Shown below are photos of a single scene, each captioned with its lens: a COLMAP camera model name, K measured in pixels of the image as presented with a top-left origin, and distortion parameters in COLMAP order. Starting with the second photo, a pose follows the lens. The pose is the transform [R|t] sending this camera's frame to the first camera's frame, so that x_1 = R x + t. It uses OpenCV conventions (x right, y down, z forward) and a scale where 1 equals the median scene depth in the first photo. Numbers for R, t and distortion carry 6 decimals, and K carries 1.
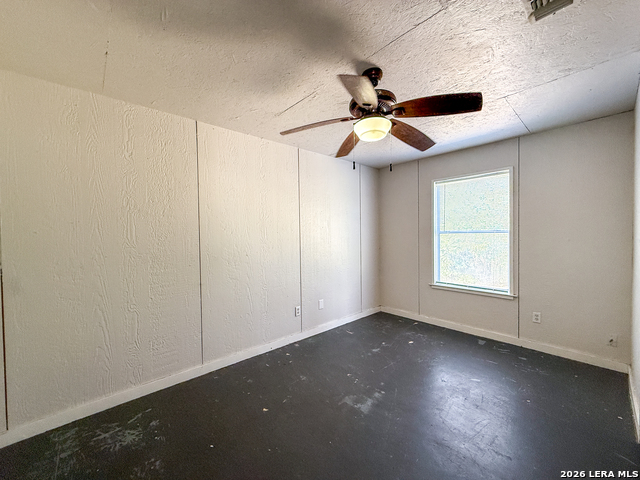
lens RADIAL K [[254.7, 0, 320.1], [0, 254.7, 238.5], [0, 0, 1]] dist [0.001644, -0.001249]
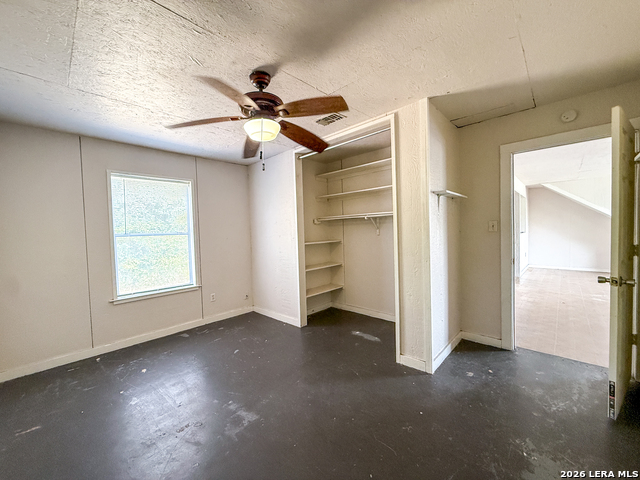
lens RADIAL K [[254.7, 0, 319.9], [0, 254.7, 239.2], [0, 0, 1]] dist [0.001644, -0.001249]
pose [[-0.073047, -0.022730, 0.997069, -0.480742], [0.043683, 0.998708, 0.025967, -0.005479], [-0.996371, 0.045451, -0.071959, 0.487644]]
